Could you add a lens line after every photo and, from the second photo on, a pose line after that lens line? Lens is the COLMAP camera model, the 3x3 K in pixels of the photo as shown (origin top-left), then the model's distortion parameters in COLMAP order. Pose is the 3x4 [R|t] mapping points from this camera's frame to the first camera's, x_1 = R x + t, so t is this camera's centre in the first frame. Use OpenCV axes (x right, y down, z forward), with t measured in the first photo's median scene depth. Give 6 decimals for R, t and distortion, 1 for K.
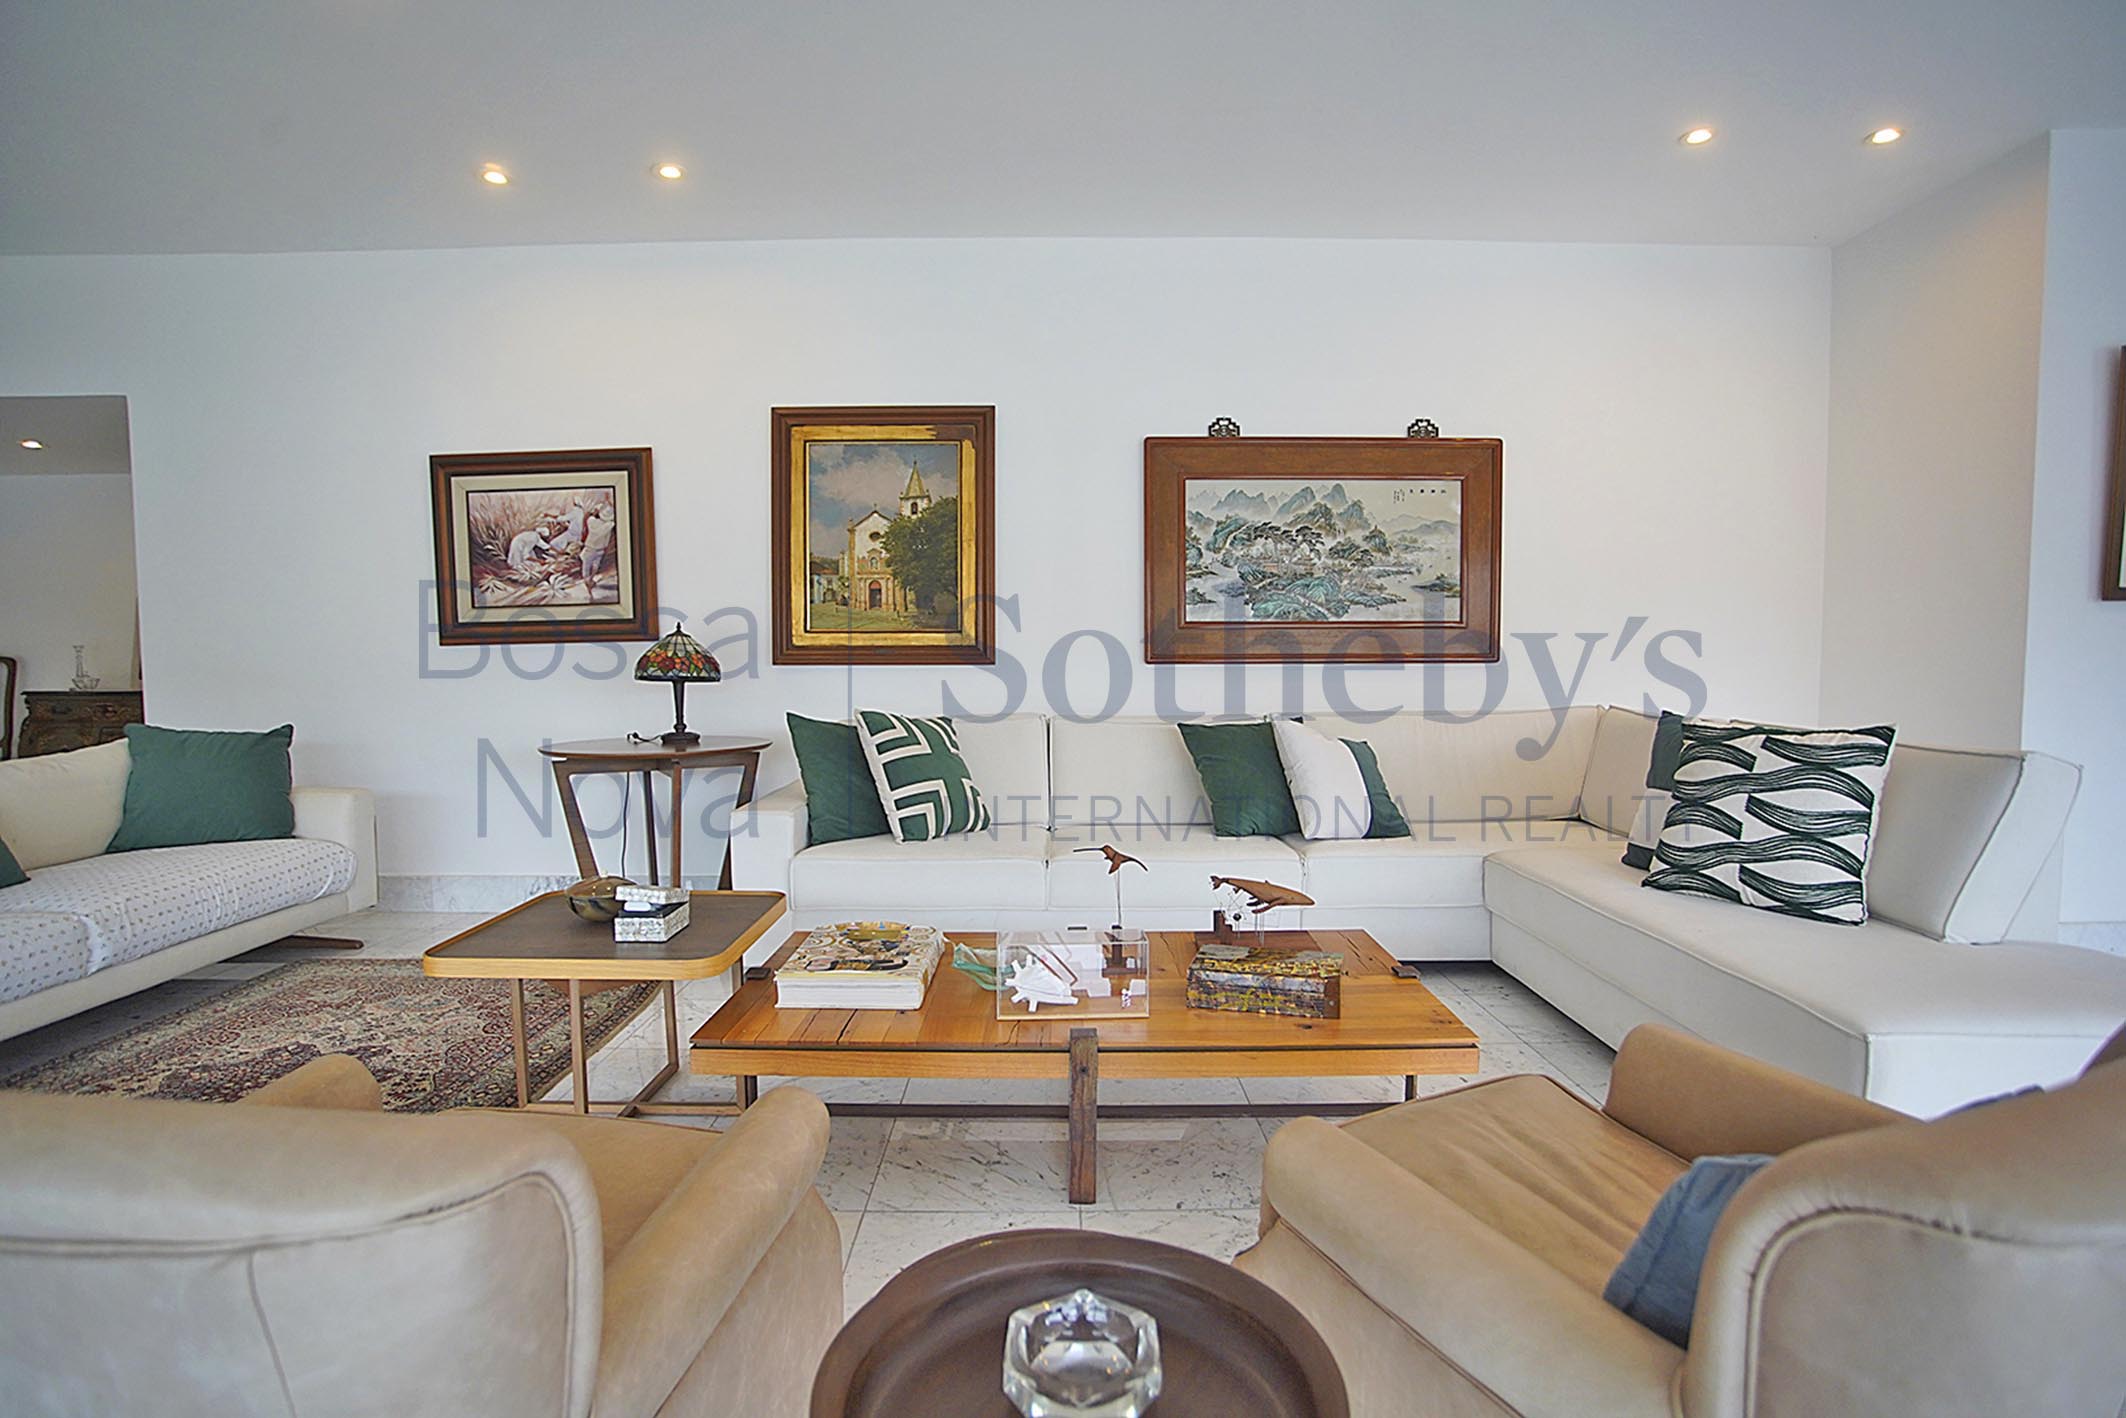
lens RADIAL K [[1049.3, 0, 1070.5], [0, 1049.3, 729.4], [0, 0, 1]] dist [-0.048433, 0.011833]
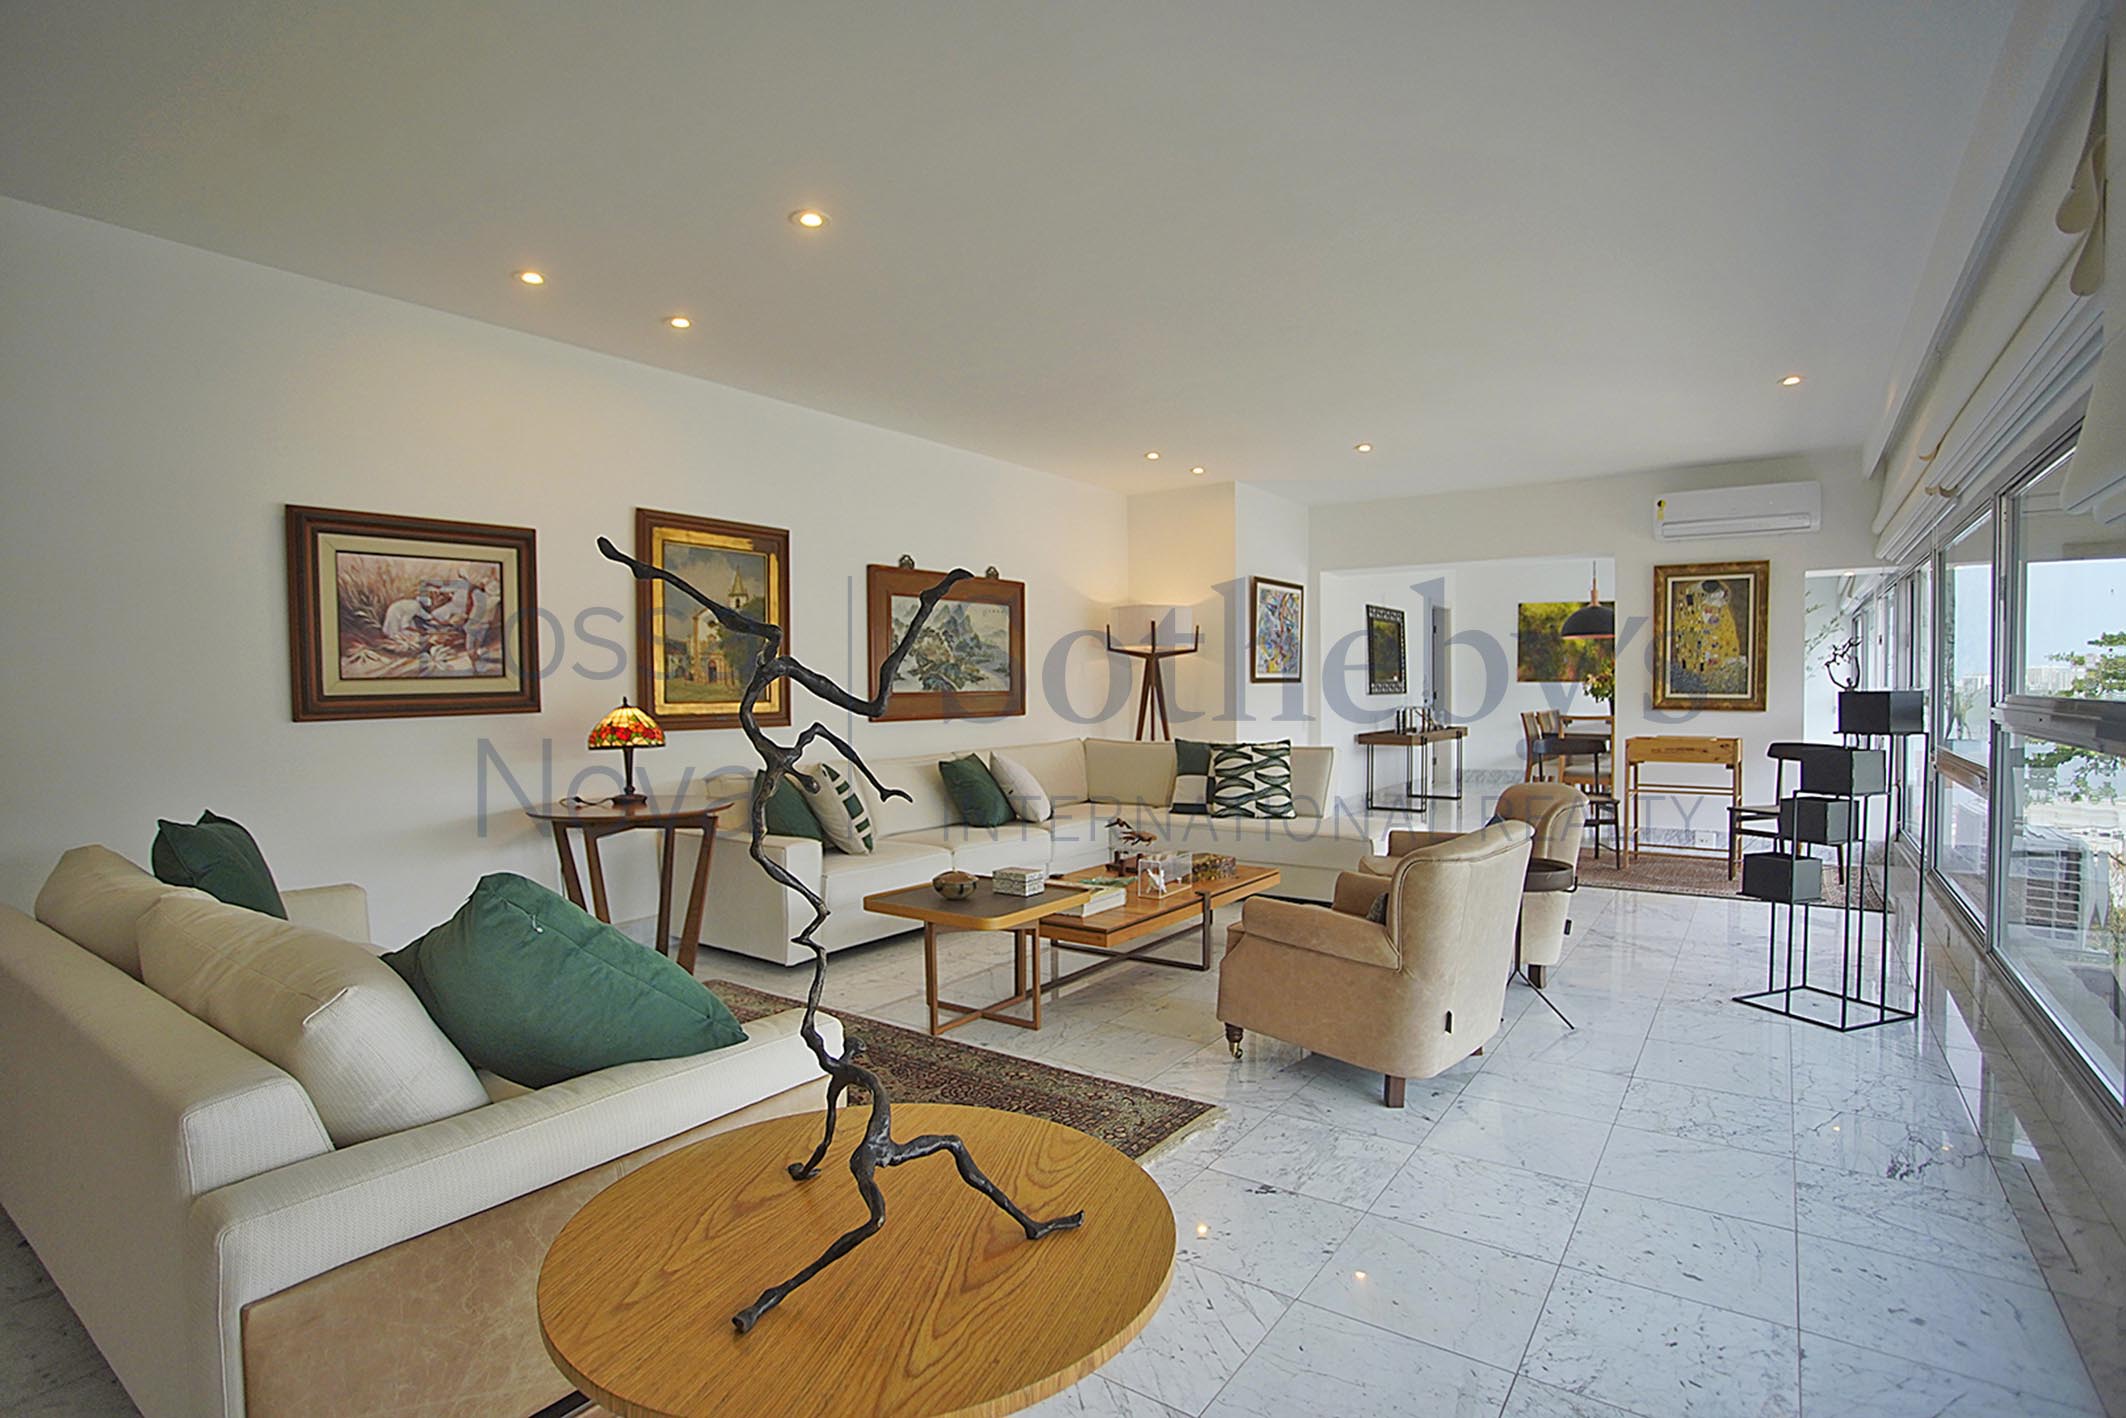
lens RADIAL K [[1049.3, 0, 1059.2], [0, 1049.3, 716.8], [0, 0, 1]] dist [-0.048433, 0.011833]
pose [[0.580674, -0.022438, 0.813827, -0.944664], [0.064420, 0.997752, -0.018455, -0.028186], [-0.811584, 0.063143, 0.580814, -0.026989]]
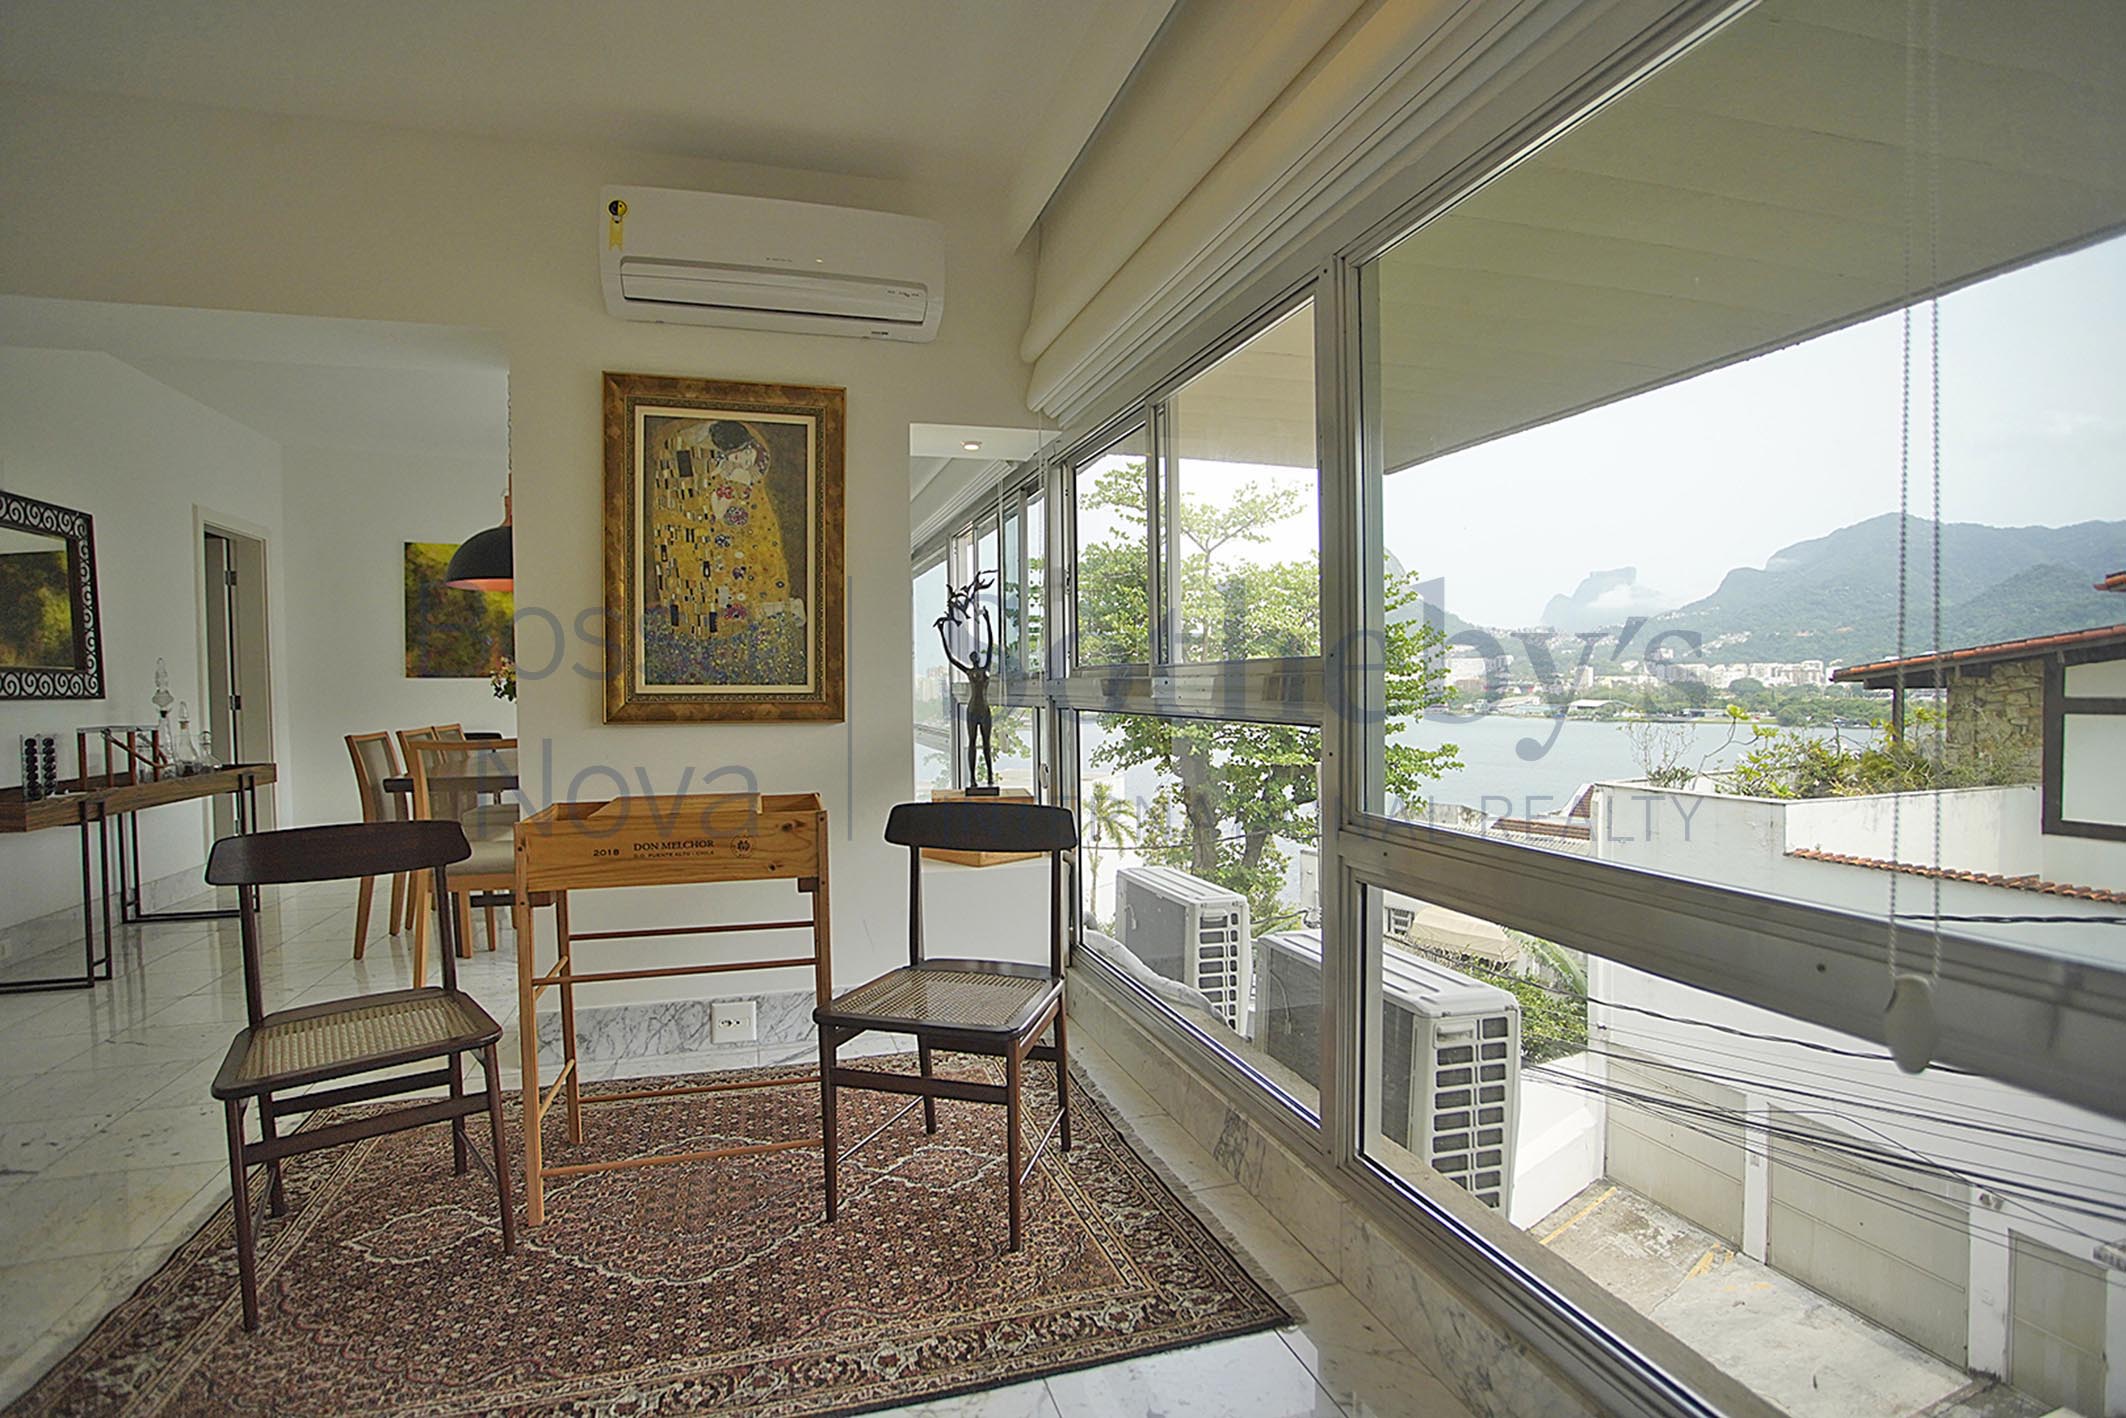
lens RADIAL K [[1049.3, 0, 1053.2], [0, 1049.3, 702.0], [0, 0, 1]] dist [-0.048433, 0.011833]
pose [[-0.276898, -0.006766, 0.960876, 0.301893], [0.084883, 0.995894, 0.031473, -0.019286], [-0.957143, 0.090277, -0.275186, 0.075384]]
